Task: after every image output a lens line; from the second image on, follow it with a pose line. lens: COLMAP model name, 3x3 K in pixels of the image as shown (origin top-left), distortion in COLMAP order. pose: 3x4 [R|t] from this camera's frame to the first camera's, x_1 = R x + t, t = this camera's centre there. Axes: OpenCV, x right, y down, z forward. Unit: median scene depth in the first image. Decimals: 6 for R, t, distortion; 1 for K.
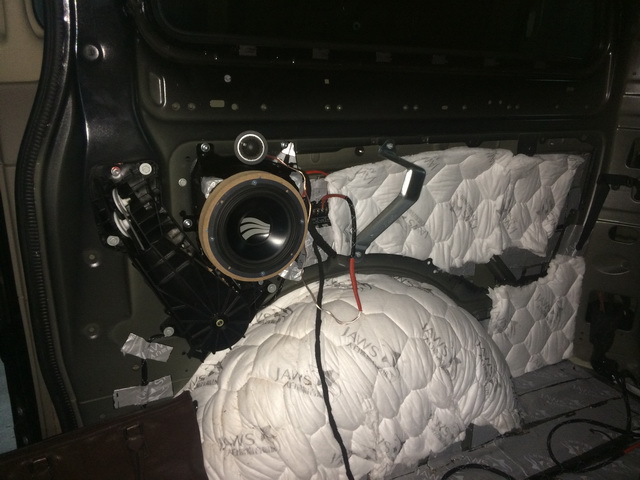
lens RADIAL K [[565.1, 0, 318.9], [0, 565.1, 245.3], [0, 0, 1]] dist [0.045272, 0.001313]
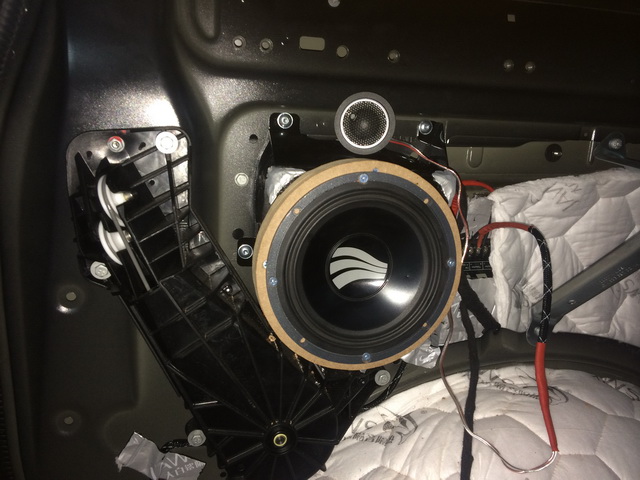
lens RADIAL K [[565.1, 0, 319.3], [0, 565.1, 245.8], [0, 0, 1]] dist [0.045272, 0.001313]
pose [[0.974705, 0.071136, -0.211874, -0.036343], [-0.088814, 0.993212, -0.075111, -0.008029], [0.205093, 0.092029, 0.974406, 0.450526]]
